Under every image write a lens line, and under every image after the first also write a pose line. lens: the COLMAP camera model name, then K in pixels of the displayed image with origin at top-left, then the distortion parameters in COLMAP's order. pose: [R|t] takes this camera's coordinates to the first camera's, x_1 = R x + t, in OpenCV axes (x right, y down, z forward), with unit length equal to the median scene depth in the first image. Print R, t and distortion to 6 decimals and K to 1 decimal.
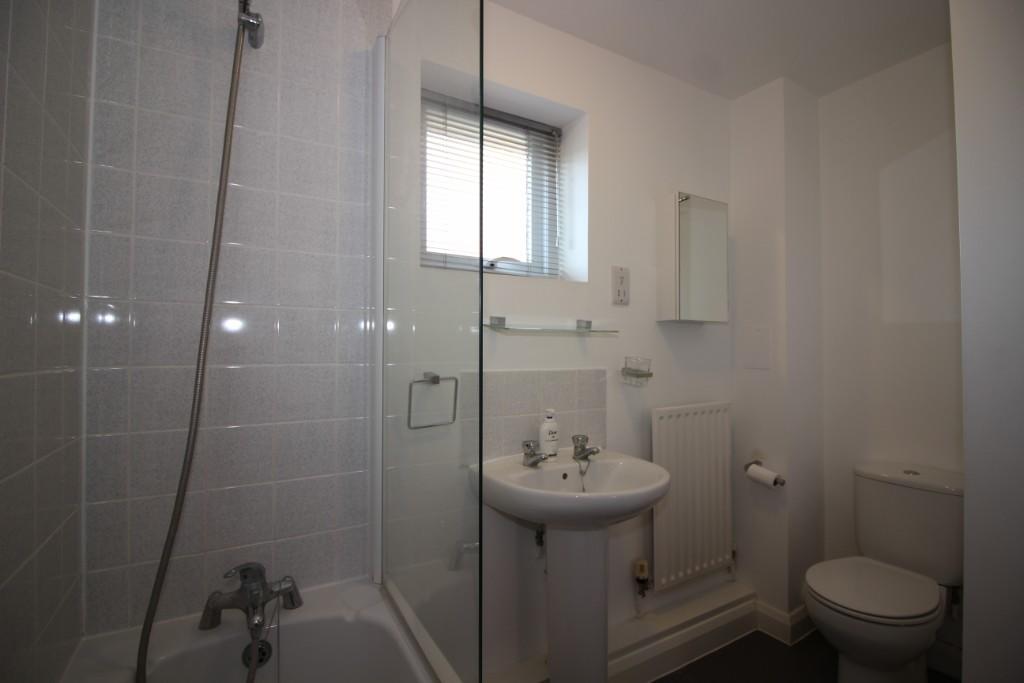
lens RADIAL K [[493.0, 0, 511.8], [0, 493.0, 340.8], [0, 0, 1]] dist [0.006092, -0.000218]
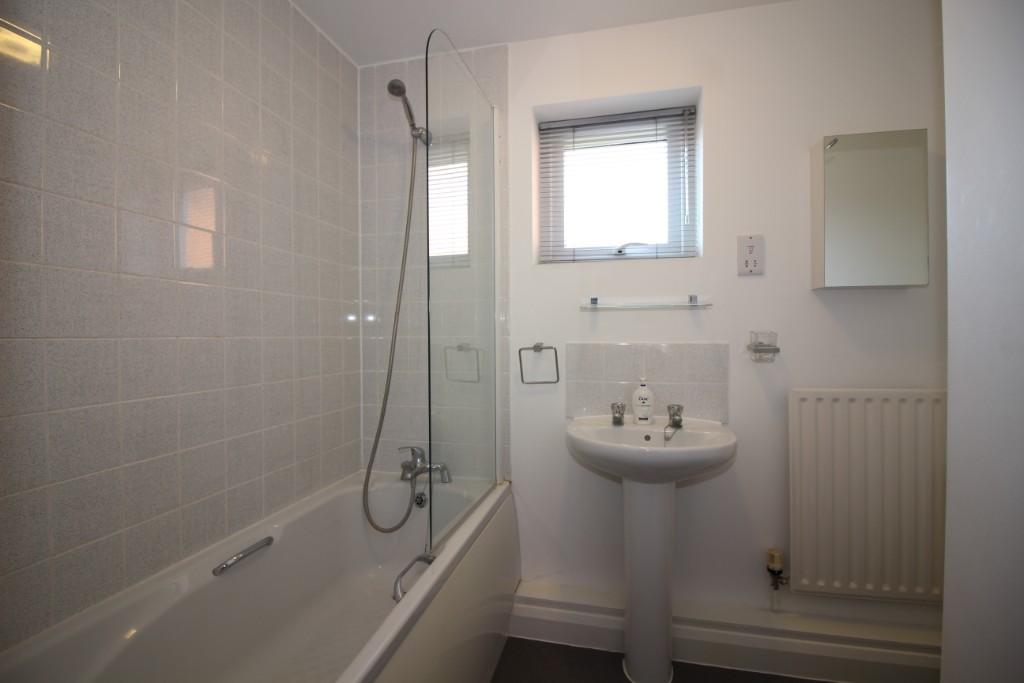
lens RADIAL K [[493.0, 0, 513.0], [0, 493.0, 340.4], [0, 0, 1]] dist [0.006092, -0.000218]
pose [[0.707304, 0.001232, -0.706909, 0.581555], [0.018529, 0.999623, 0.020283, 0.023419], [0.706667, -0.027444, 0.707014, 0.009012]]
